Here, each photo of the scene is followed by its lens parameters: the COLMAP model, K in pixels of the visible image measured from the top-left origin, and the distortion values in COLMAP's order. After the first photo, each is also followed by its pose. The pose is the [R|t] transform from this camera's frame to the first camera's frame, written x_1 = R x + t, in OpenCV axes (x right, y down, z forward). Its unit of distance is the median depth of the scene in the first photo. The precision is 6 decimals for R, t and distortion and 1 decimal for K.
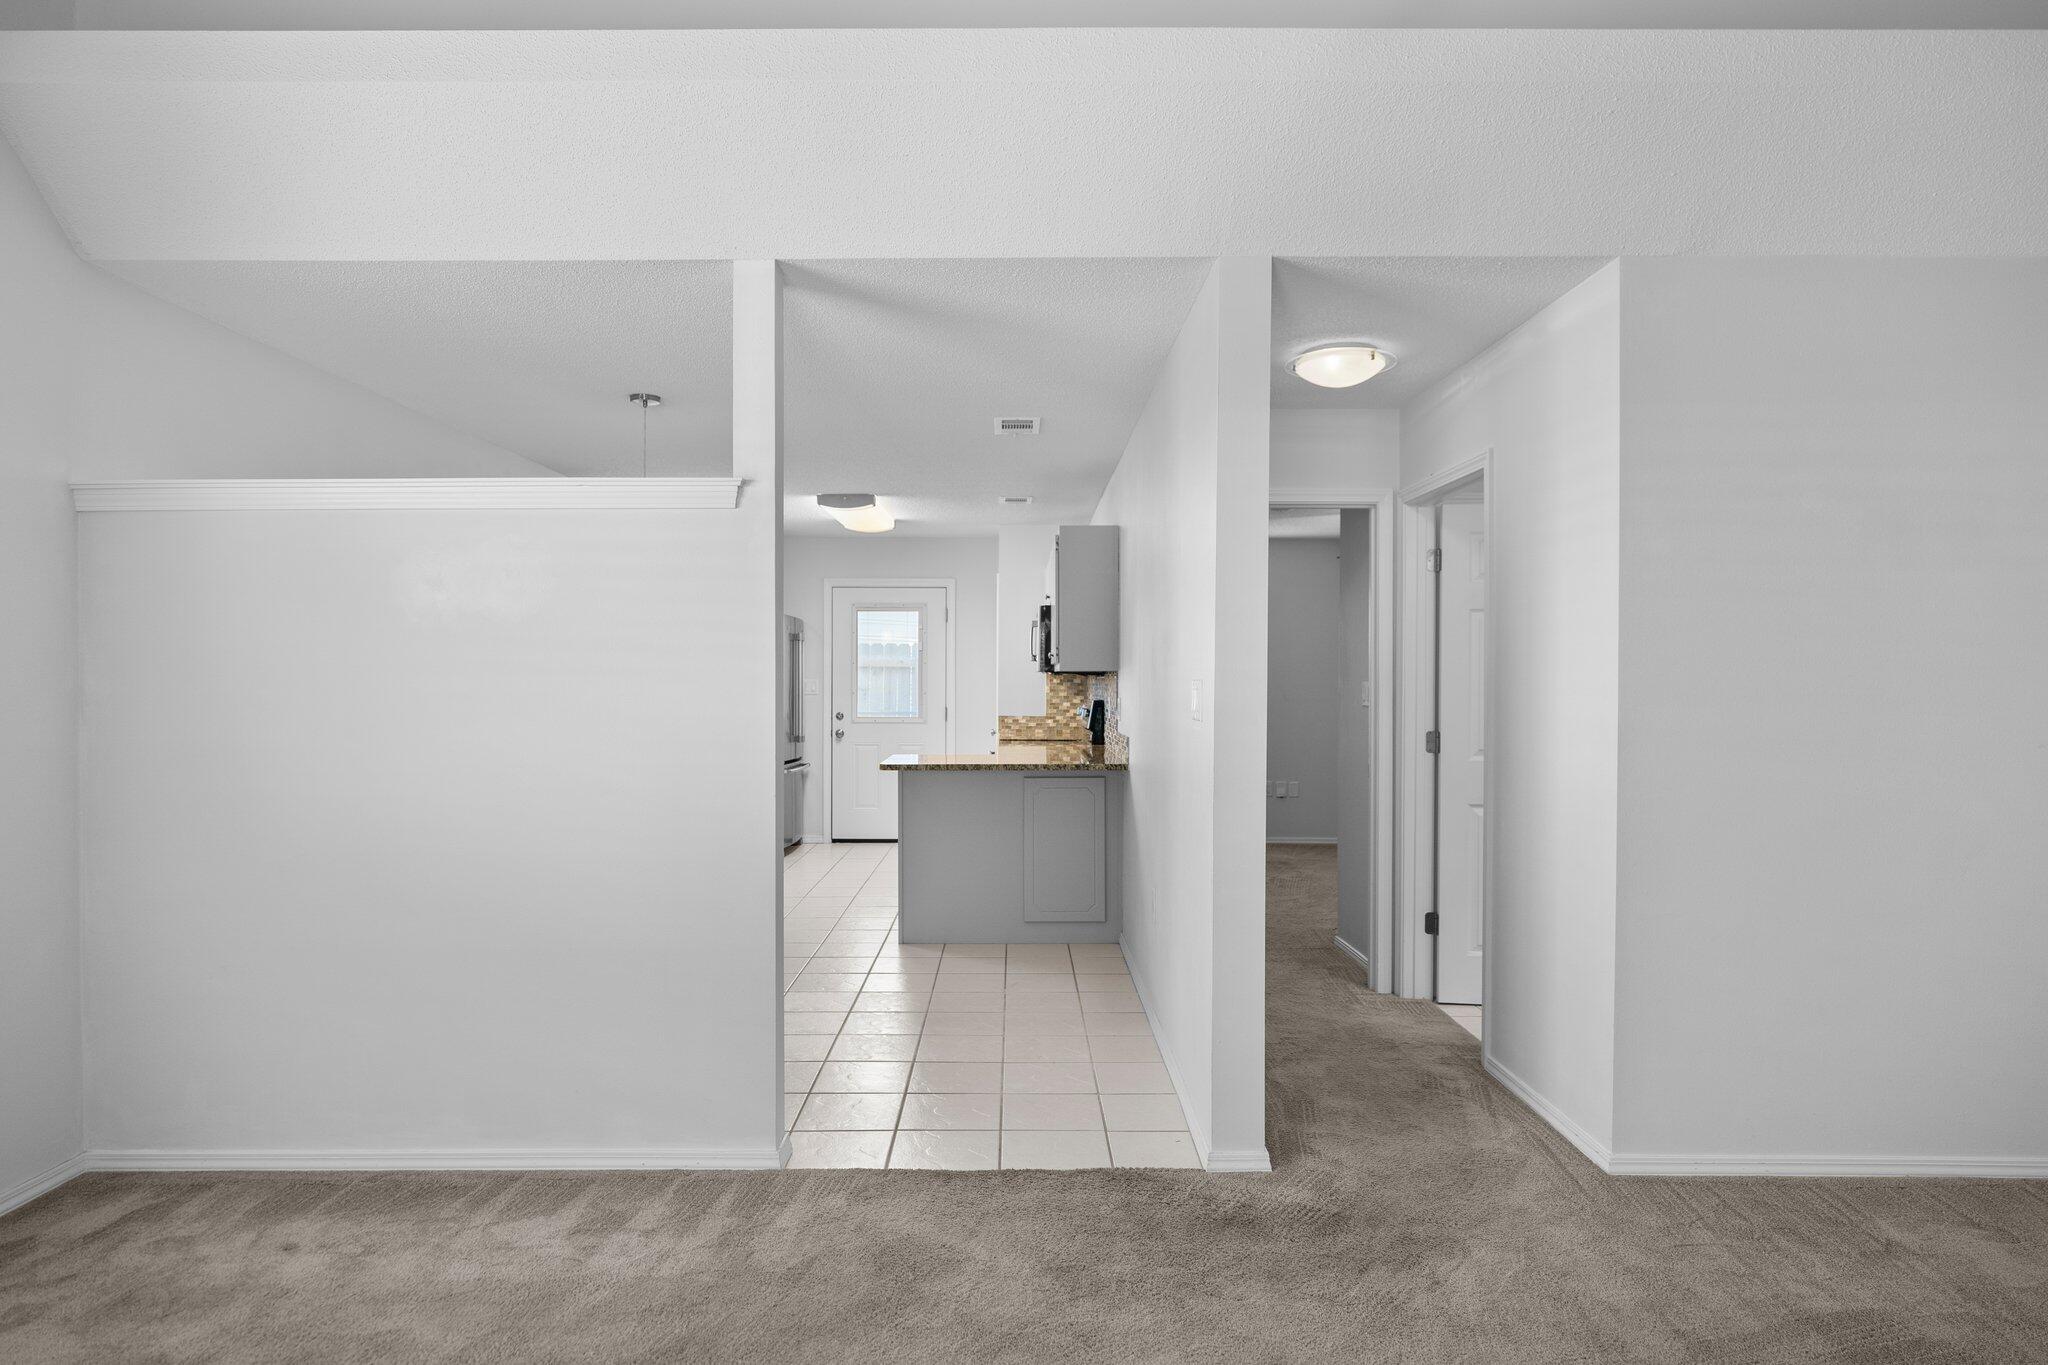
lens RADIAL K [[1167.3, 0, 1010.2], [0, 1167.3, 689.9], [0, 0, 1]] dist [0.000056, 0.001434]
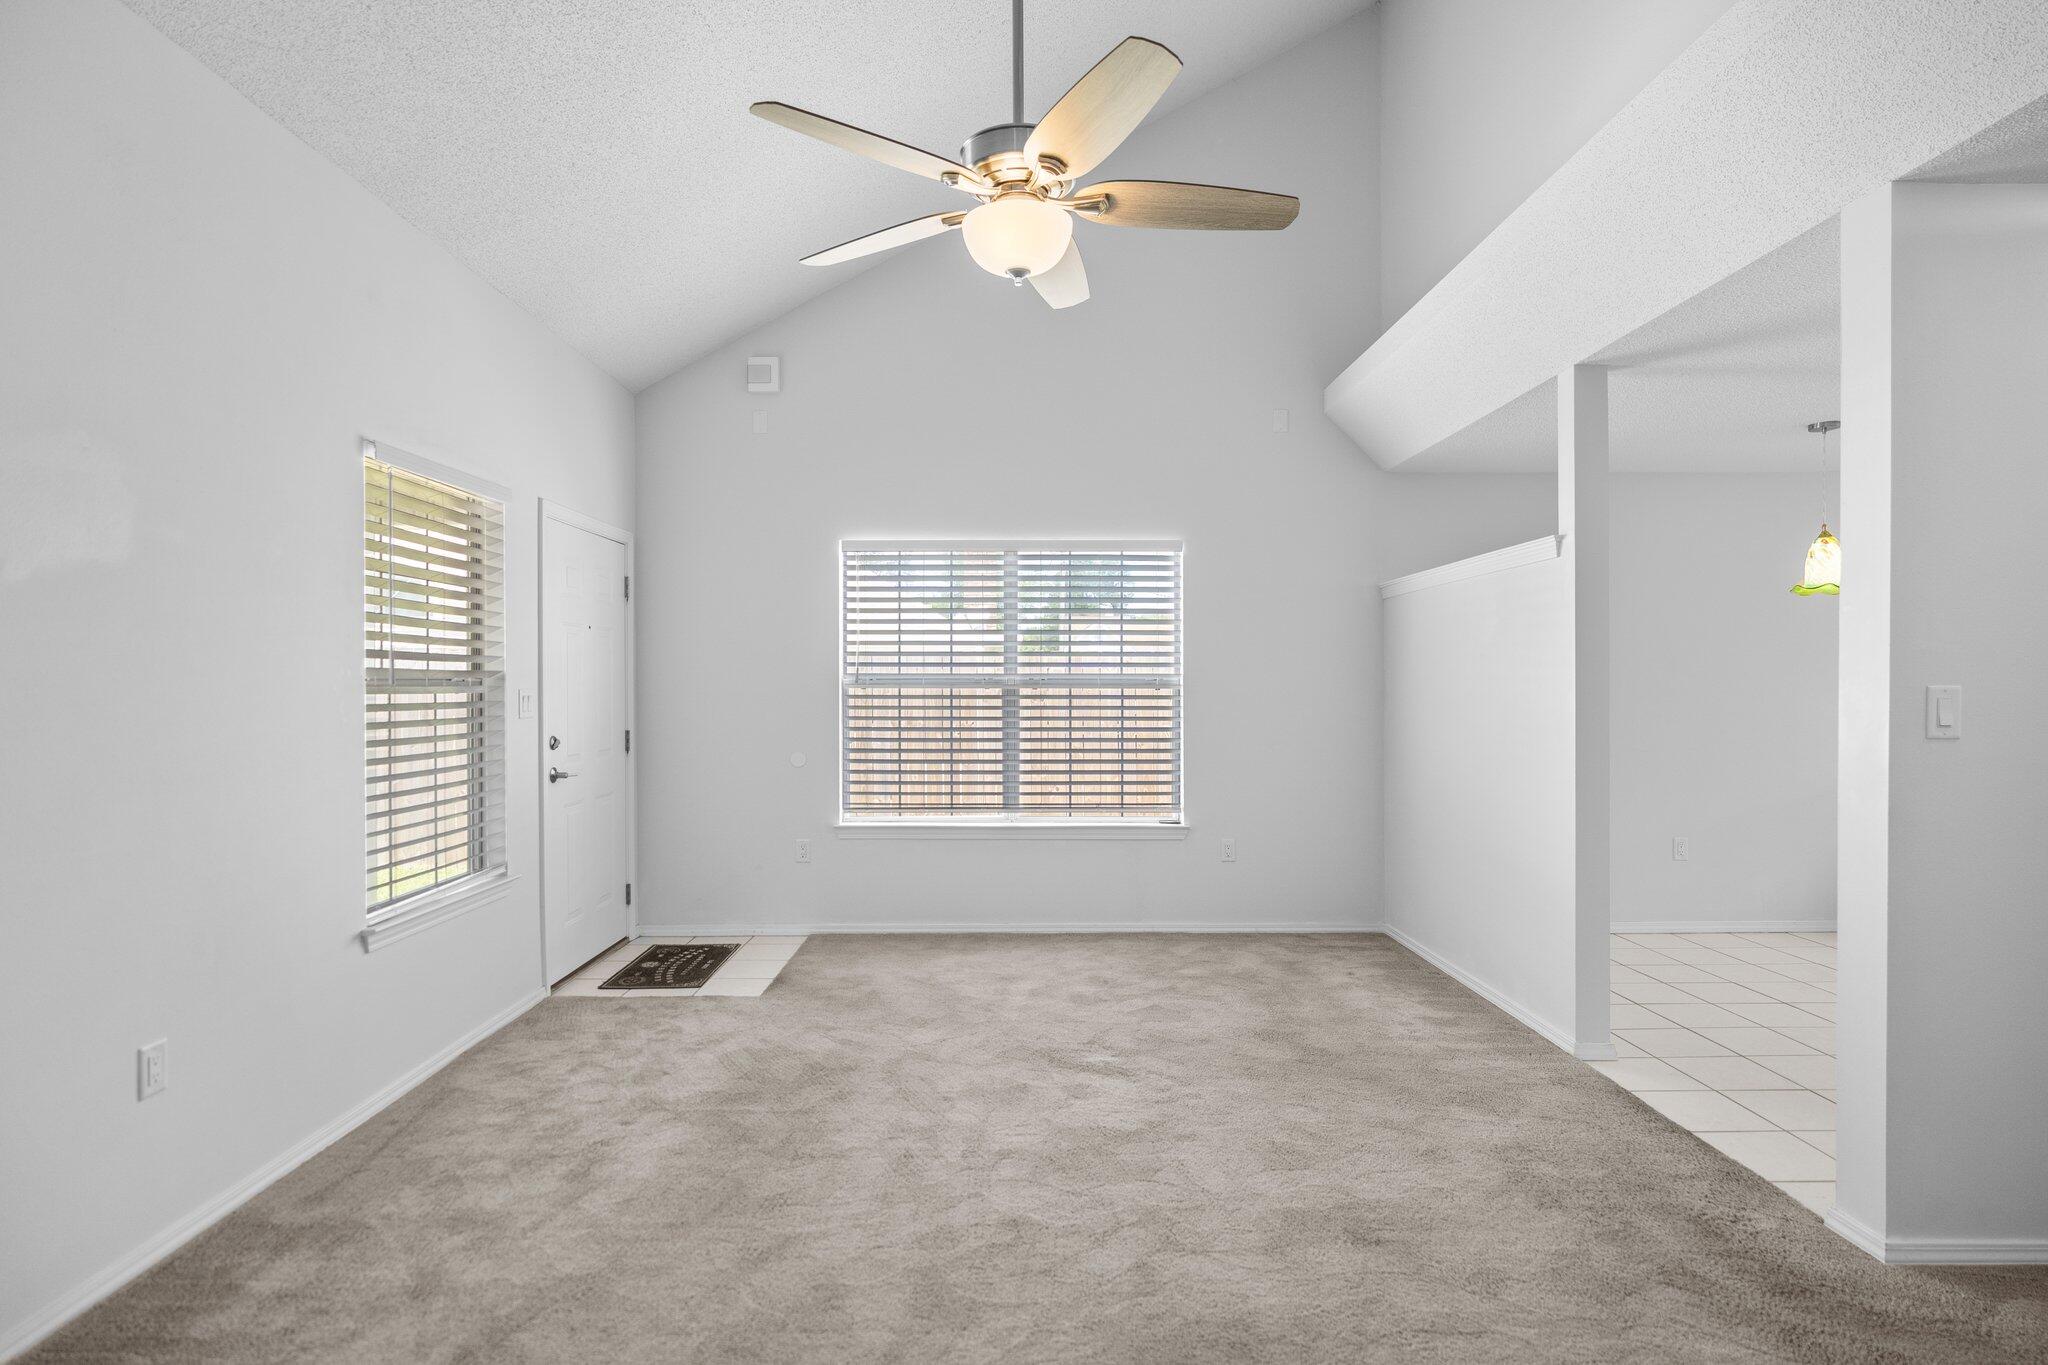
lens RADIAL K [[1026.2, 0, 1006.8], [0, 1026.2, 691.8], [0, 0, 1]] dist [-0.006717, 0.001140]
pose [[0.003667, 0.002809, -0.999989, 0.875104], [-0.008694, 0.999958, 0.002777, 0.003247], [0.999955, 0.008684, 0.003691, 0.327529]]
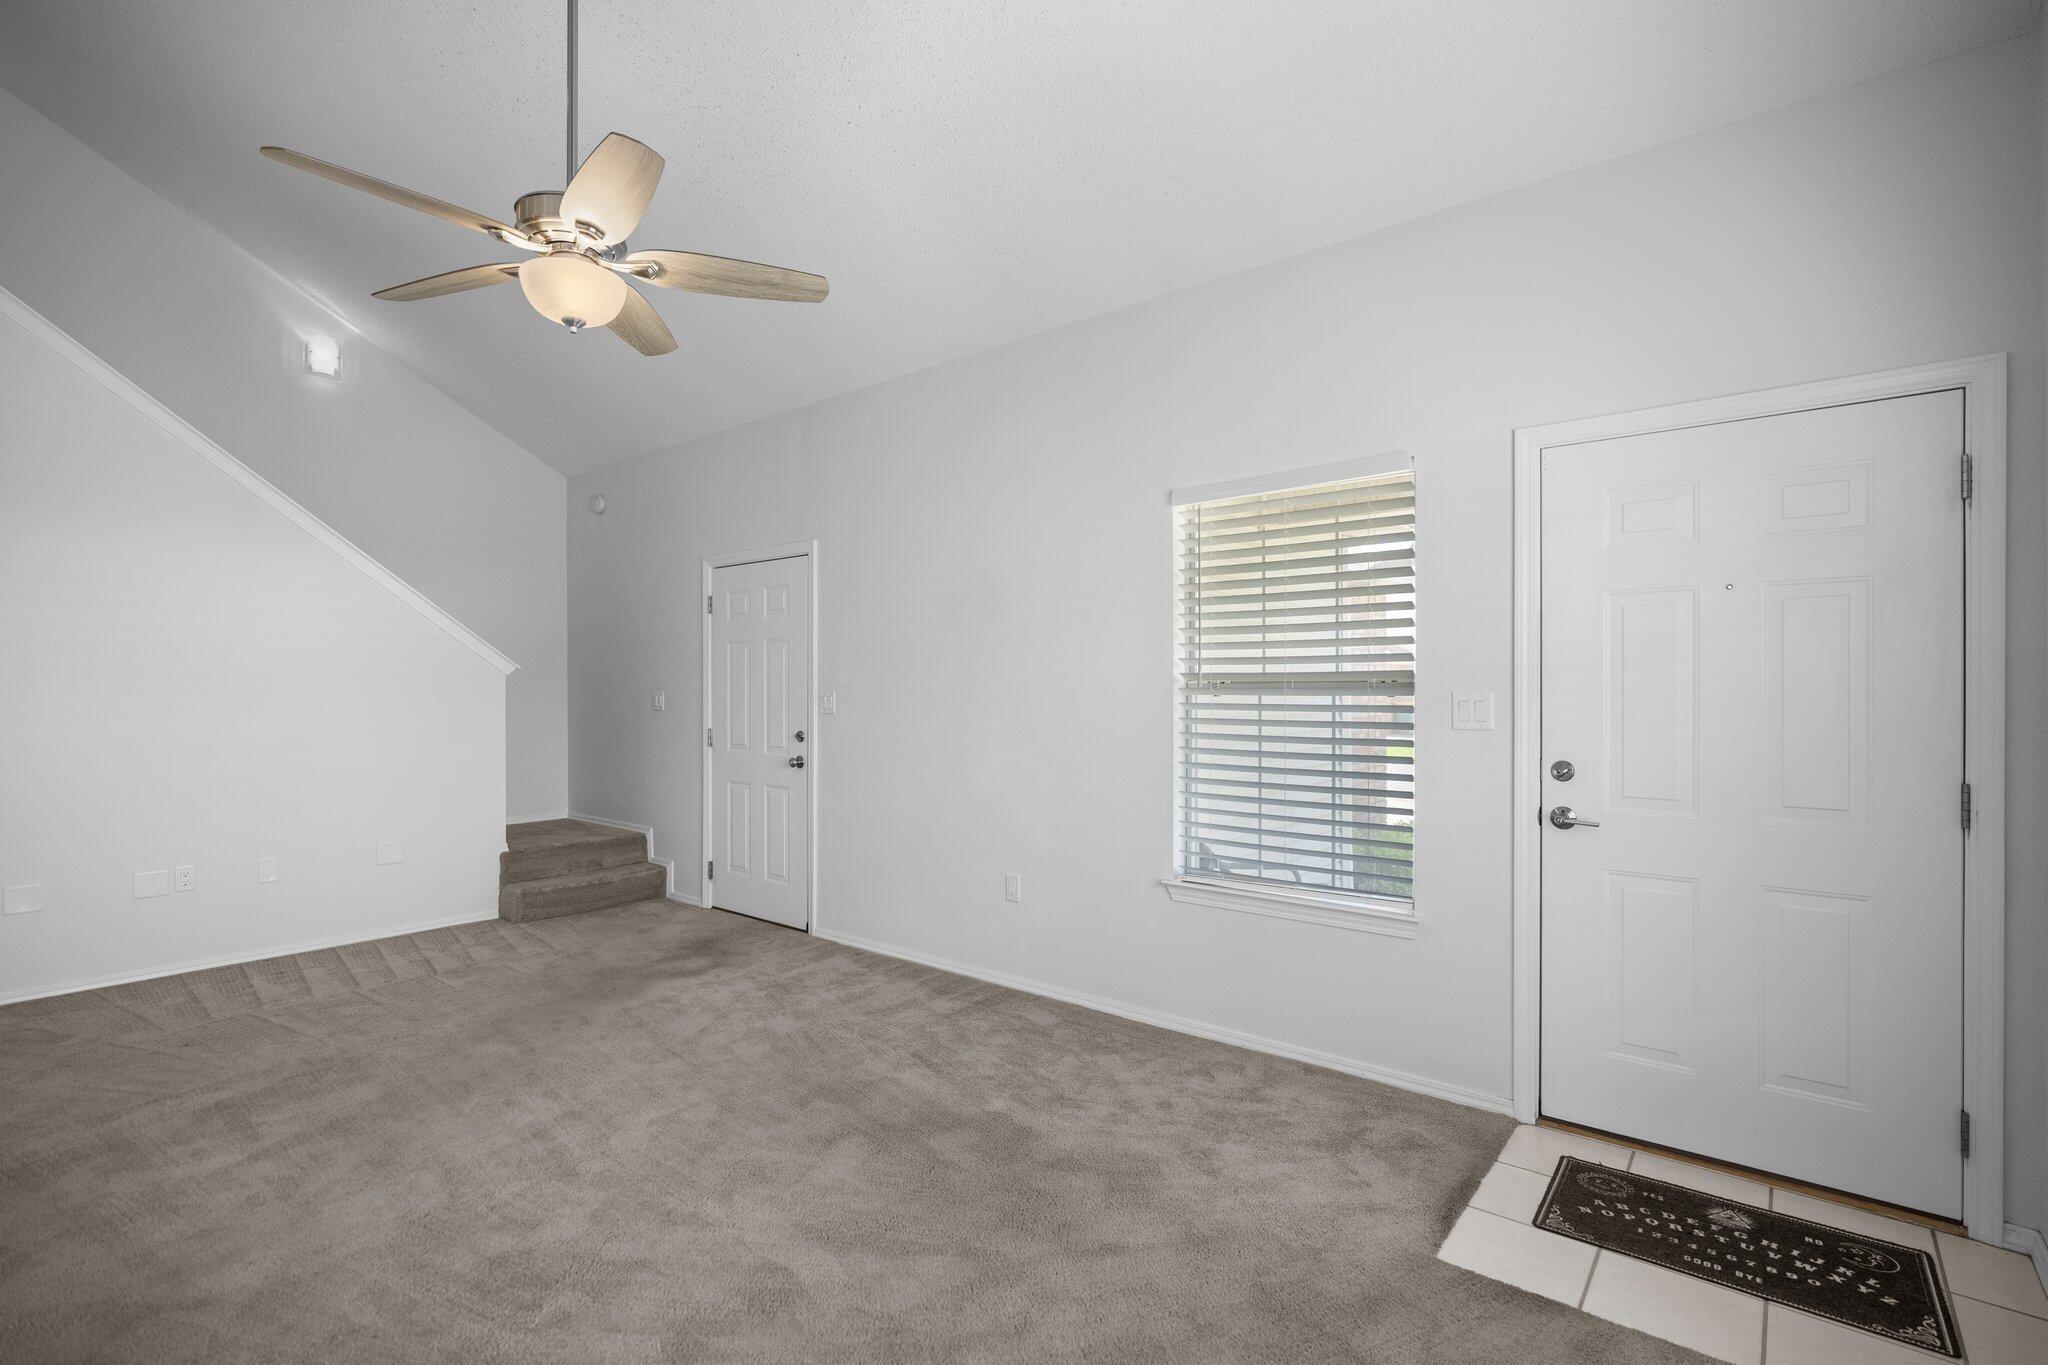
lens RADIAL K [[959.1, 0, 1027.1], [0, 959.1, 692.7], [0, 0, 1]] dist [-0.003572, 0.000004]
pose [[-0.779143, -0.004084, 0.626833, -0.605998], [0.006207, 0.999879, 0.014229, -0.005878], [-0.626816, 0.014977, -0.779024, 0.705977]]
